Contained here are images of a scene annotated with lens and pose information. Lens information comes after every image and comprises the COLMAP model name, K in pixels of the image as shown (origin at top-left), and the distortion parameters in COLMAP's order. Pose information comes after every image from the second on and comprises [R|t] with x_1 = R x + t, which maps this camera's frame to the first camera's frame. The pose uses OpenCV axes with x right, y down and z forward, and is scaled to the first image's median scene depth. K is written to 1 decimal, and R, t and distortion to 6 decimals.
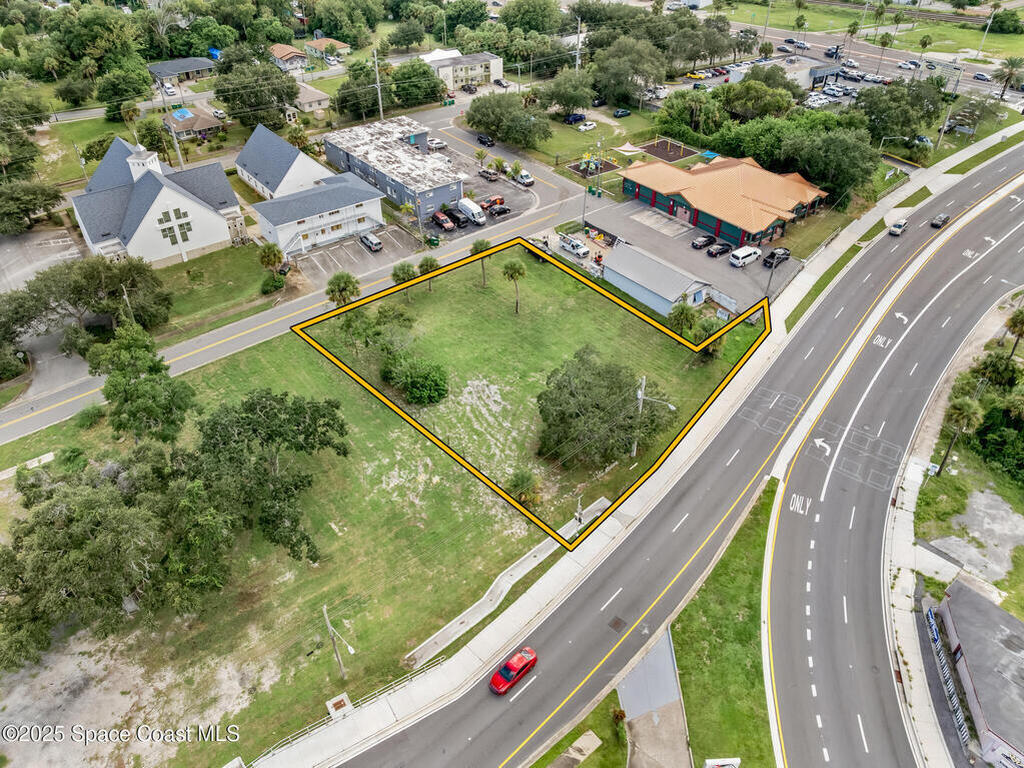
lens RADIAL K [[722.6, 0, 521.1], [0, 722.6, 378.7], [0, 0, 1]] dist [-0.038864, 0.003315]
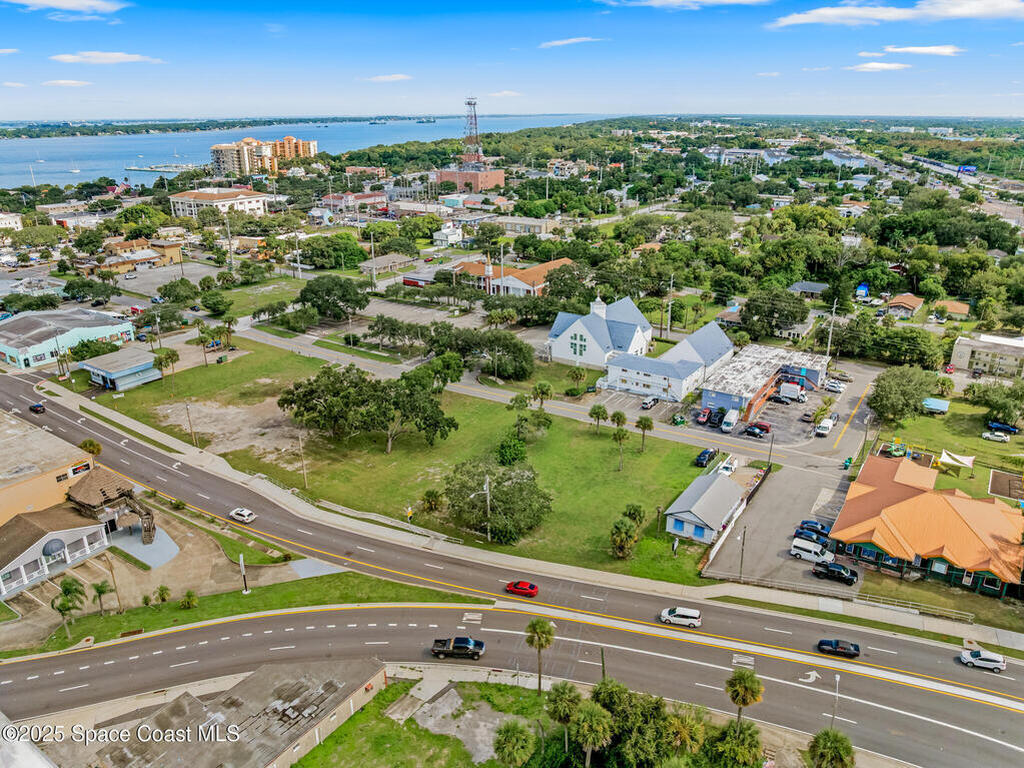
lens RADIAL K [[722.6, 0, 515.8], [0, 722.6, 378.4], [0, 0, 1]] dist [-0.038864, 0.003315]
pose [[0.305578, 0.326129, -0.894574, 1.027874], [-0.574718, 0.812244, 0.099796, -0.245802], [0.759158, 0.483632, 0.435636, 0.224135]]
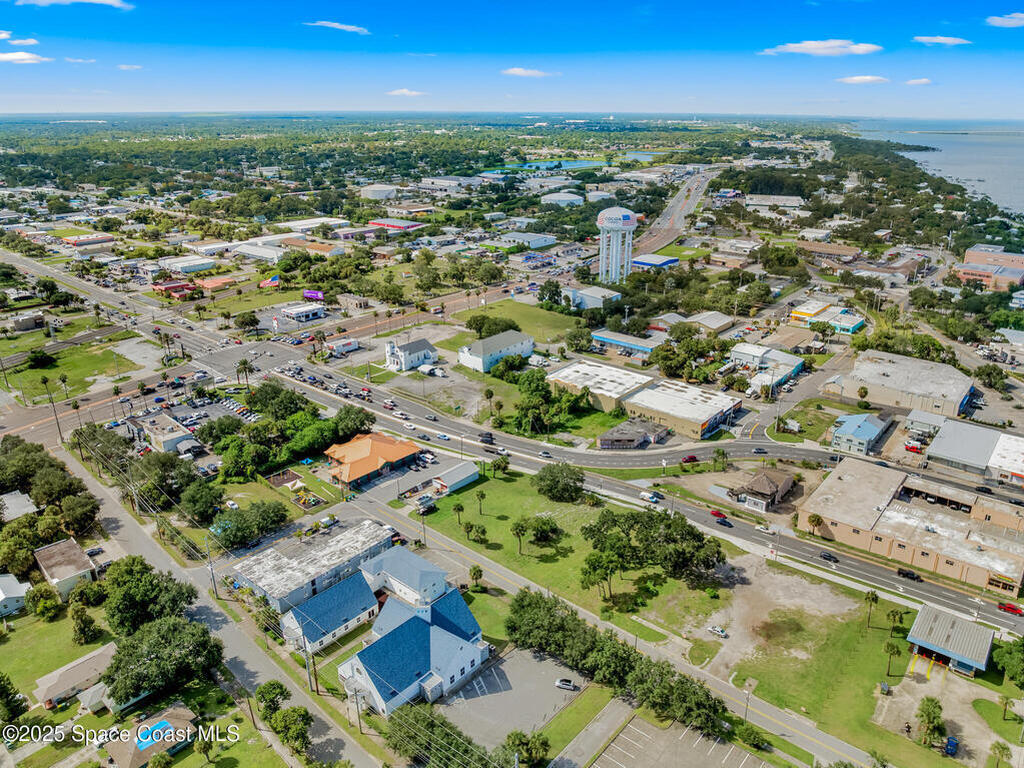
lens RADIAL K [[722.6, 0, 526.6], [0, 722.6, 358.4], [0, 0, 1]] dist [-0.038864, 0.003315]
pose [[-0.206489, -0.326329, 0.922427, -1.826387], [0.589243, 0.711146, 0.383488, -1.144512], [-0.781124, 0.622720, 0.045443, 0.517450]]
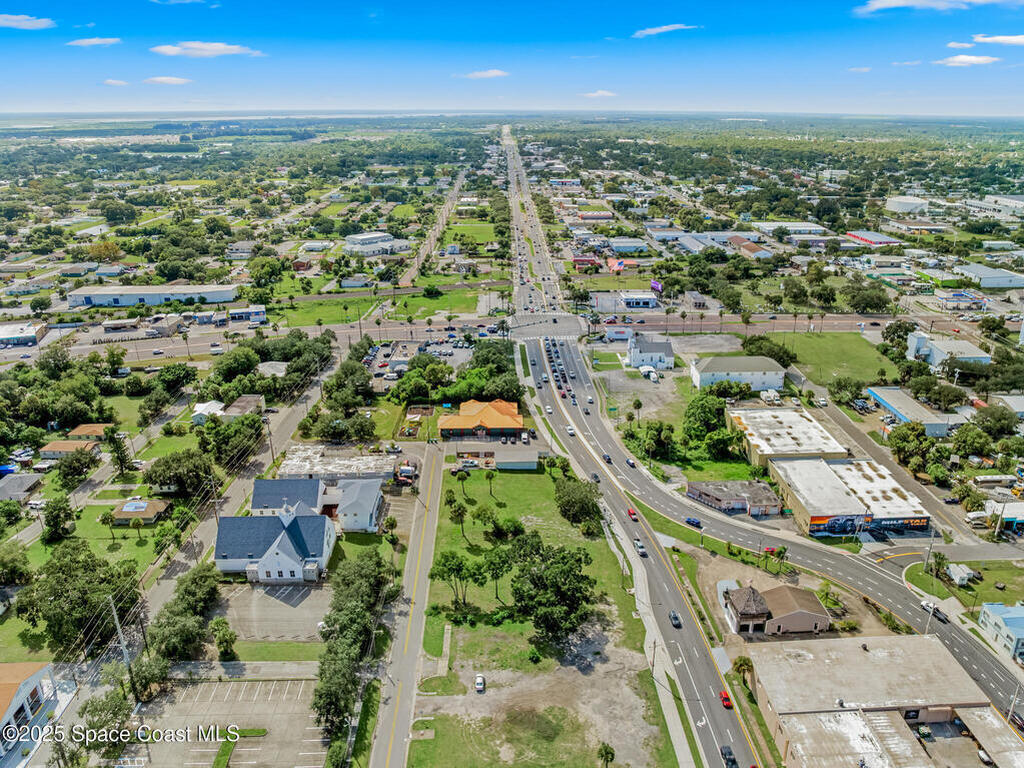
lens RADIAL K [[722.6, 0, 539.1], [0, 722.6, 343.3], [0, 0, 1]] dist [-0.038864, 0.003315]
pose [[0.579101, -0.255343, 0.774237, -1.502560], [0.493022, 0.866035, -0.083145, -0.236274], [-0.649285, 0.429865, 0.627411, -0.670616]]
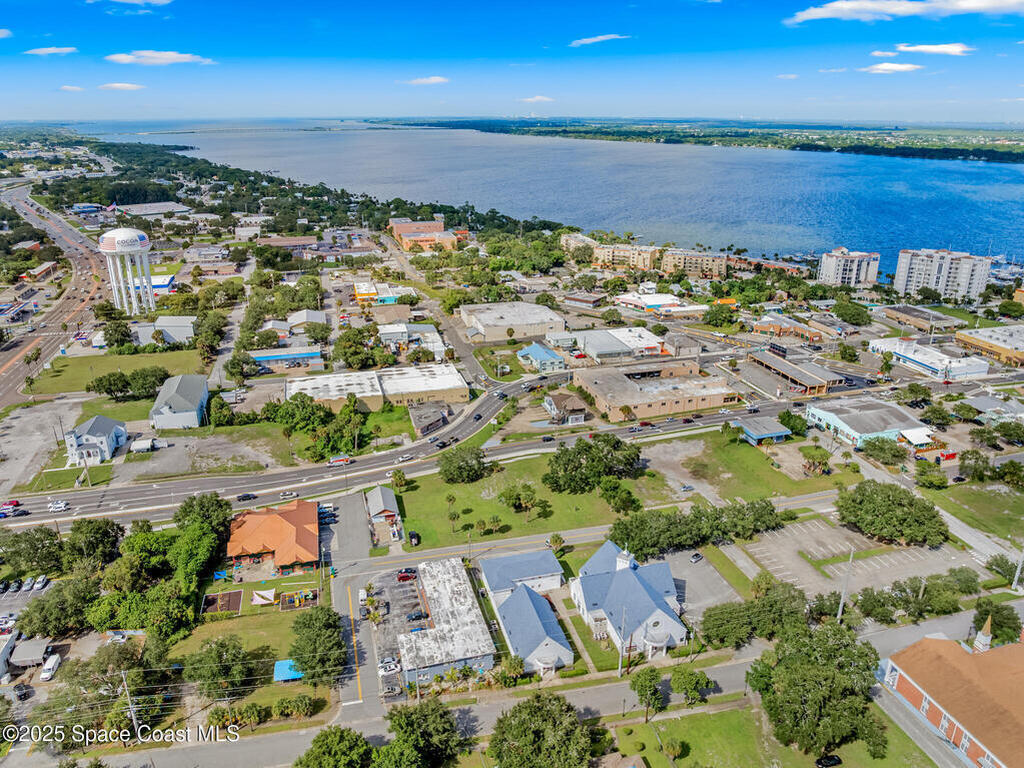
lens RADIAL K [[722.6, 0, 514.6], [0, 722.6, 379.7], [0, 0, 1]] dist [-0.038864, 0.003315]
pose [[-0.922206, -0.140202, 0.360387, -0.875996], [0.230102, 0.550052, 0.802805, -1.948120], [-0.310786, 0.823278, -0.475001, 1.603526]]
